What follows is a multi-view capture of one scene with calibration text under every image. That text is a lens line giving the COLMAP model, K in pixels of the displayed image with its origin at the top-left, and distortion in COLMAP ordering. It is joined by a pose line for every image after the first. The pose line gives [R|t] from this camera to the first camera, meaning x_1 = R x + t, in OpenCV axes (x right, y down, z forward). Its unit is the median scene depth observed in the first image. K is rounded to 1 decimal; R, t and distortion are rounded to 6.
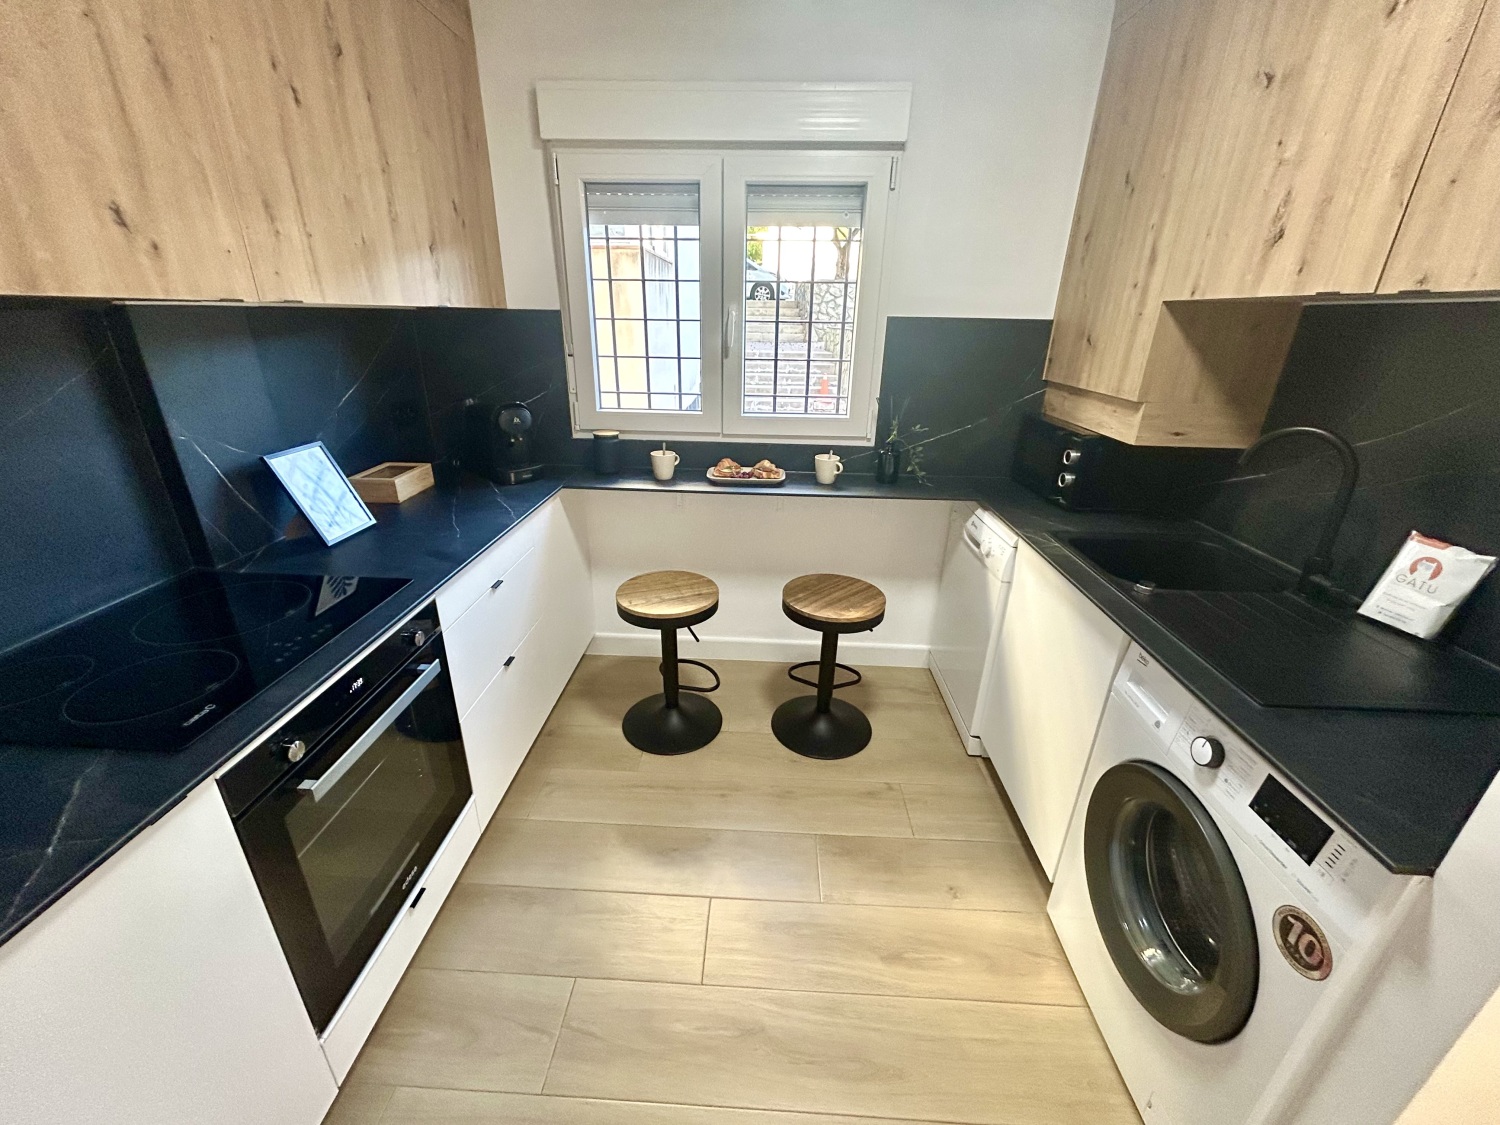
lens RADIAL K [[601.9, 0, 744.0], [0, 601.9, 562.0], [0, 0, 1]] dist [-0.002341, 0.000896]
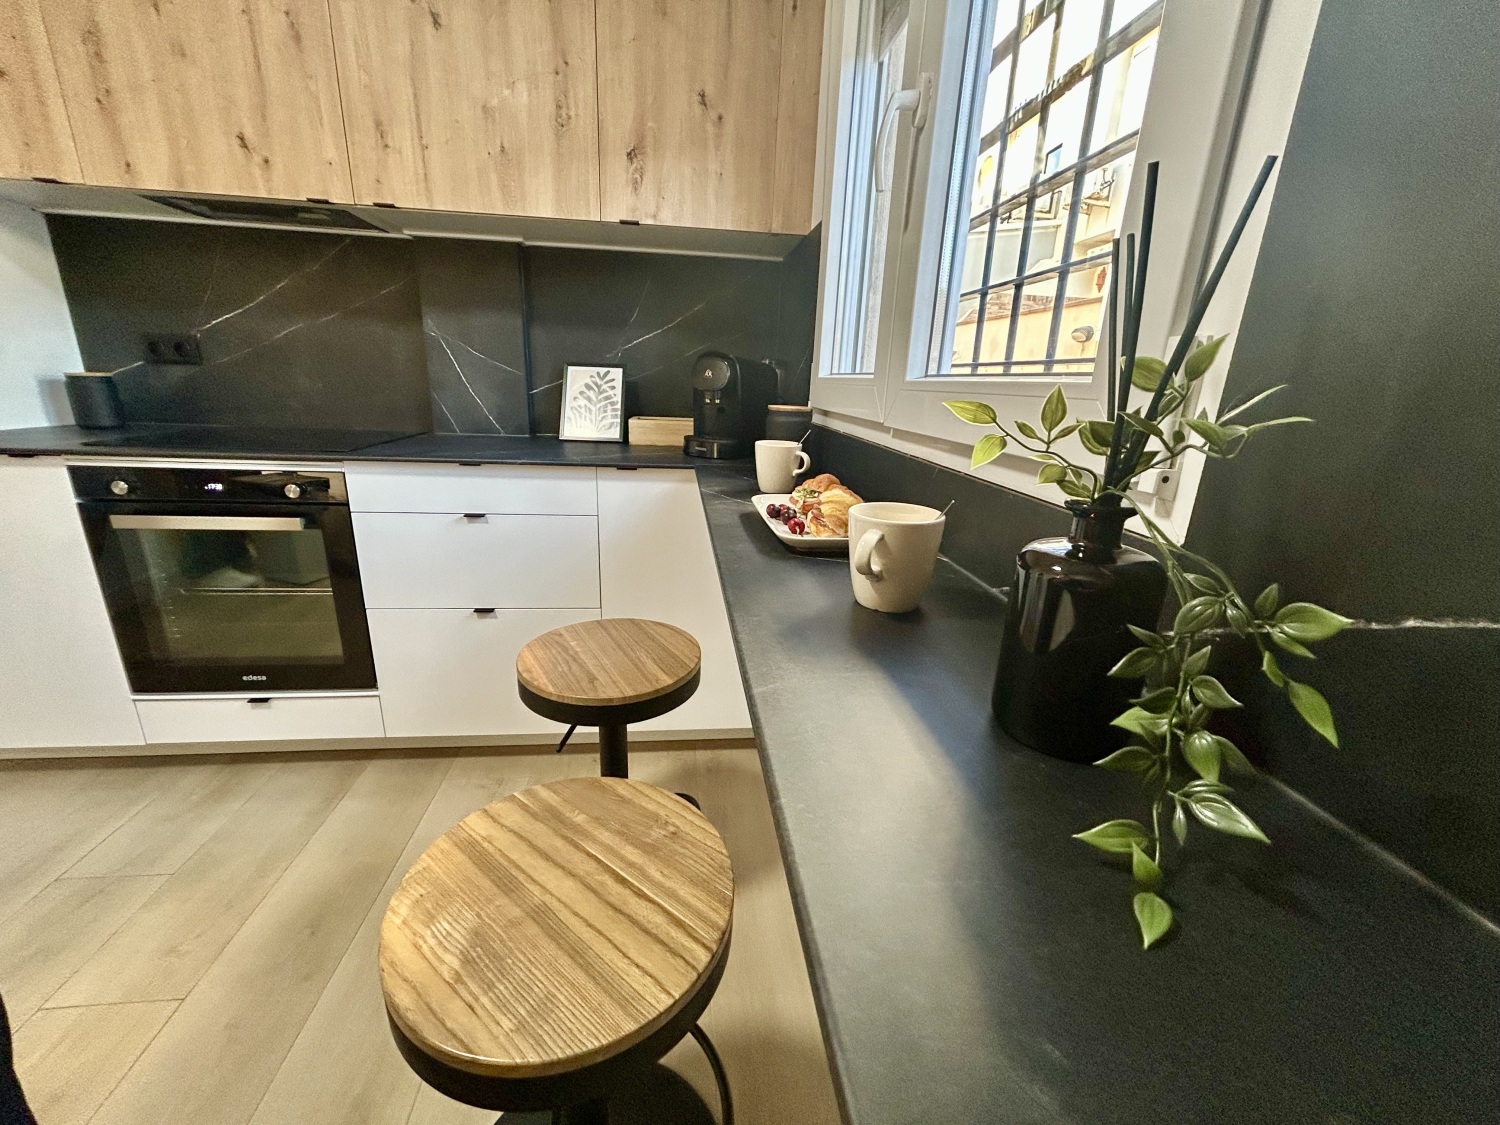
lens RADIAL K [[601.9, 0, 745.2], [0, 601.9, 555.7], [0, 0, 1]] dist [-0.002341, 0.000896]
pose [[0.149405, 0.269337, -0.951386, 0.431988], [-0.411362, 0.891895, 0.187895, -0.207080], [0.899144, 0.363292, 0.244049, 1.013679]]
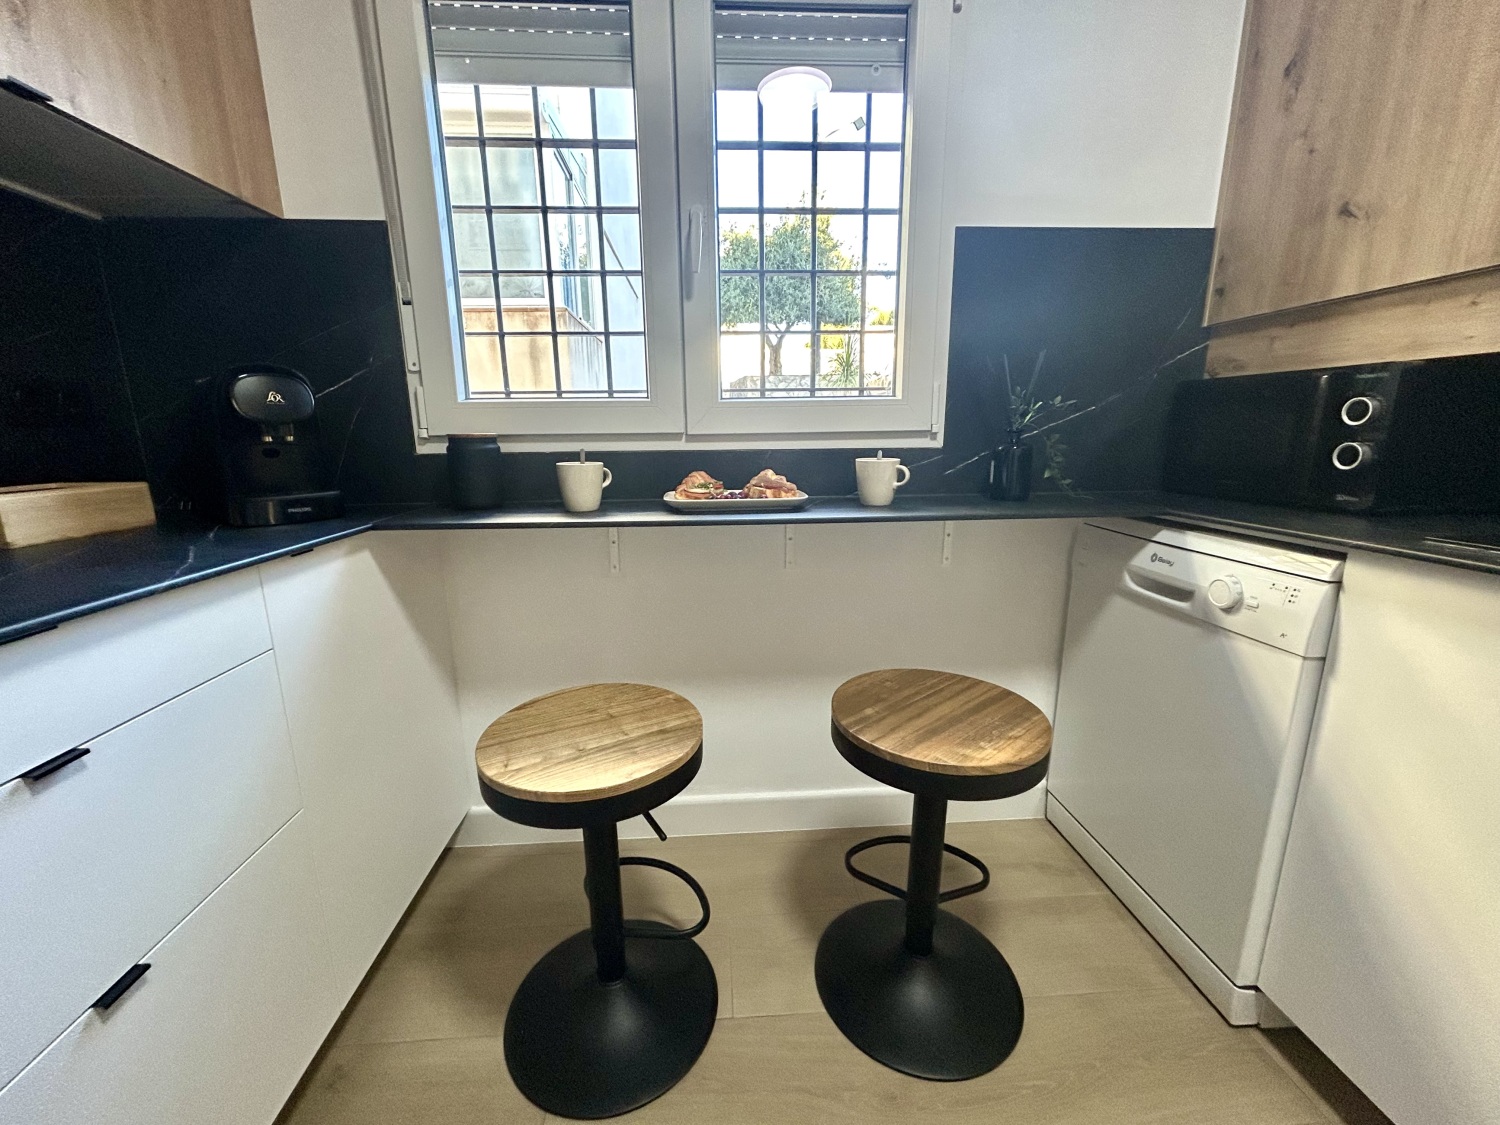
lens RADIAL K [[601.9, 0, 742.5], [0, 601.9, 561.1], [0, 0, 1]] dist [-0.002341, 0.000896]
pose [[0.993819, -0.051029, 0.098588, -0.054581], [0.067185, 0.983455, -0.168234, 0.006812], [-0.088372, 0.173818, 0.980805, 0.543295]]
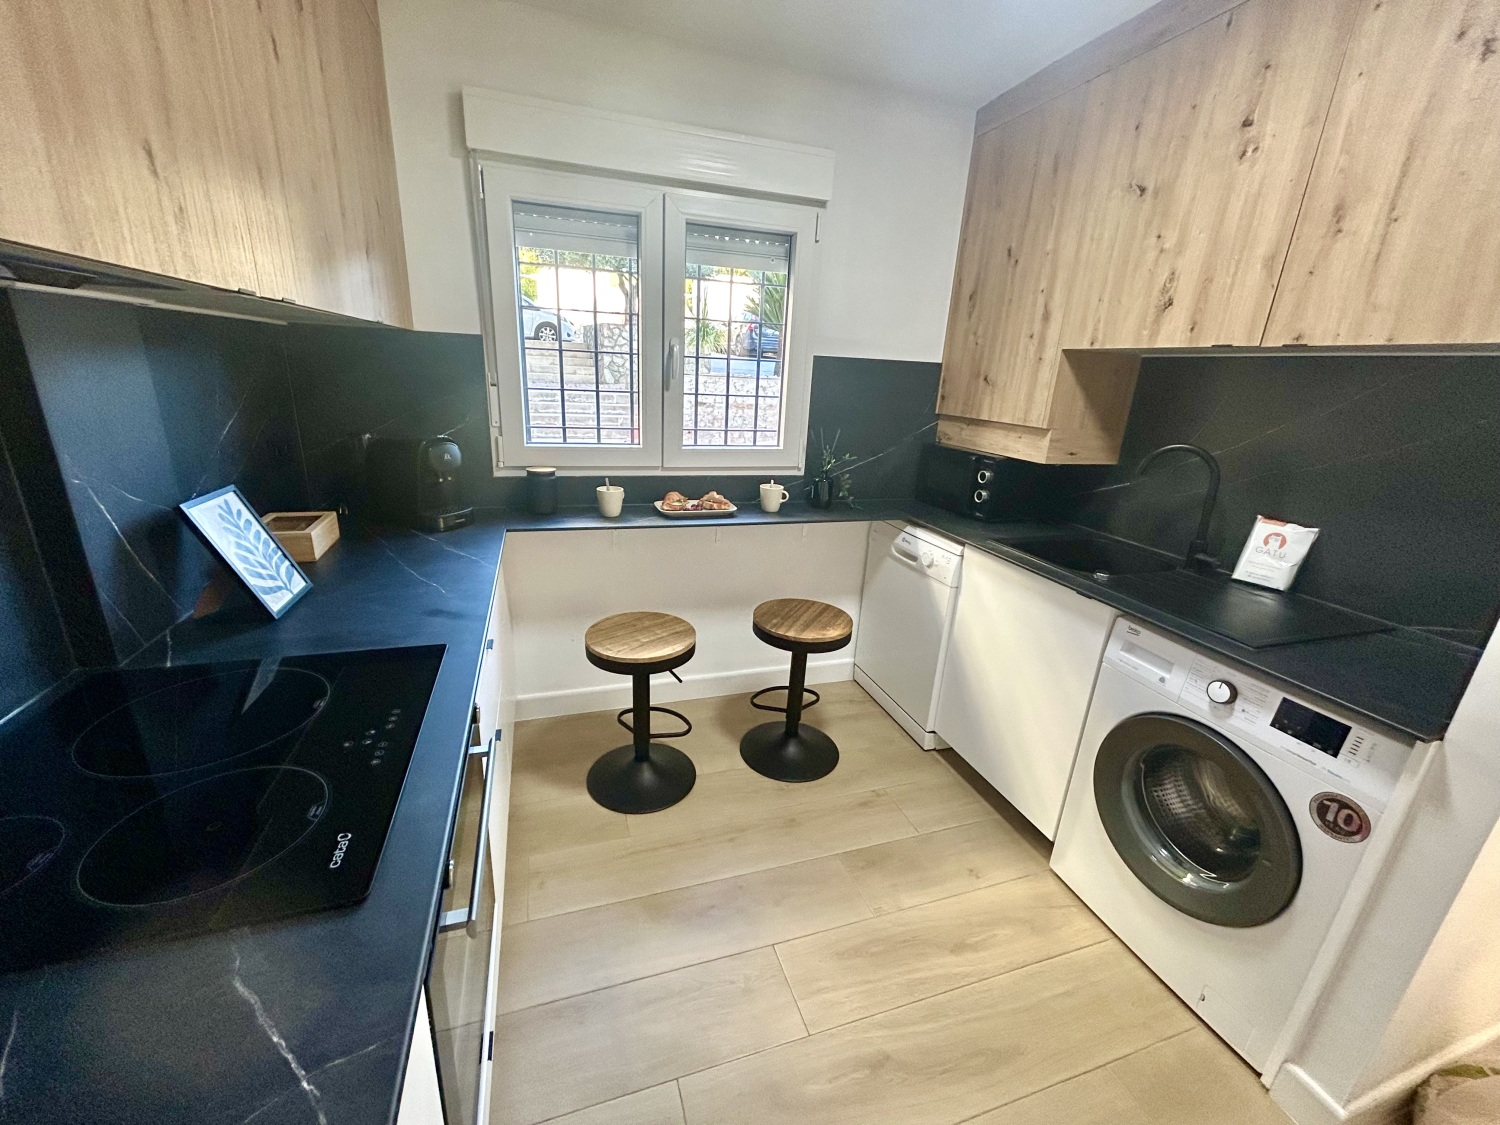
lens RADIAL K [[601.9, 0, 744.2], [0, 601.9, 561.9], [0, 0, 1]] dist [-0.002341, 0.000896]
pose [[0.935652, -0.080870, 0.343533, -0.310345], [0.103234, 0.993532, -0.047286, -0.001378], [-0.337487, 0.079708, 0.937949, 0.064846]]
